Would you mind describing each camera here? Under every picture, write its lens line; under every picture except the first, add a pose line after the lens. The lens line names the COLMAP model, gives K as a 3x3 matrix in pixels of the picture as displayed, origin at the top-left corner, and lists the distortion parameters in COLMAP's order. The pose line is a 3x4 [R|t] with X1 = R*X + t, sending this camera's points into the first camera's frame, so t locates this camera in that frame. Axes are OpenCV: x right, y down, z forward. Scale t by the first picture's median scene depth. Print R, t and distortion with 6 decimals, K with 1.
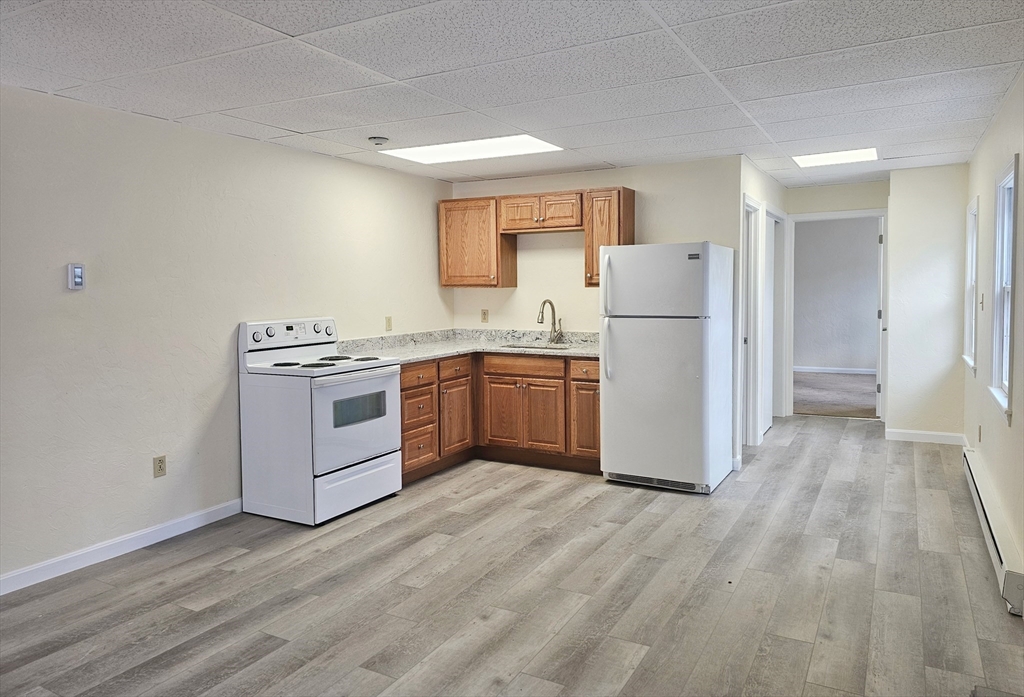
lens RADIAL K [[710.0, 0, 510.6], [0, 710.0, 338.5], [0, 0, 1]] dist [0.062820, -0.007033]
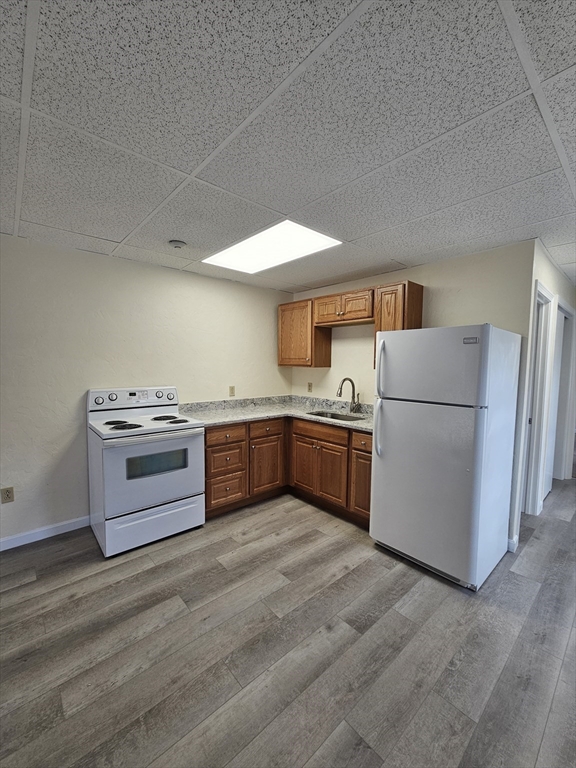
lens RADIAL K [[313.6, 0, 291.9], [0, 313.6, 389.7], [0, 0, 1]] dist [-0.005734, 0.002562]
pose [[0.944831, 0.048840, -0.323897, 0.161958], [-0.046111, 0.998807, 0.016100, -0.044184], [0.324297, -0.000277, 0.945955, 0.507756]]
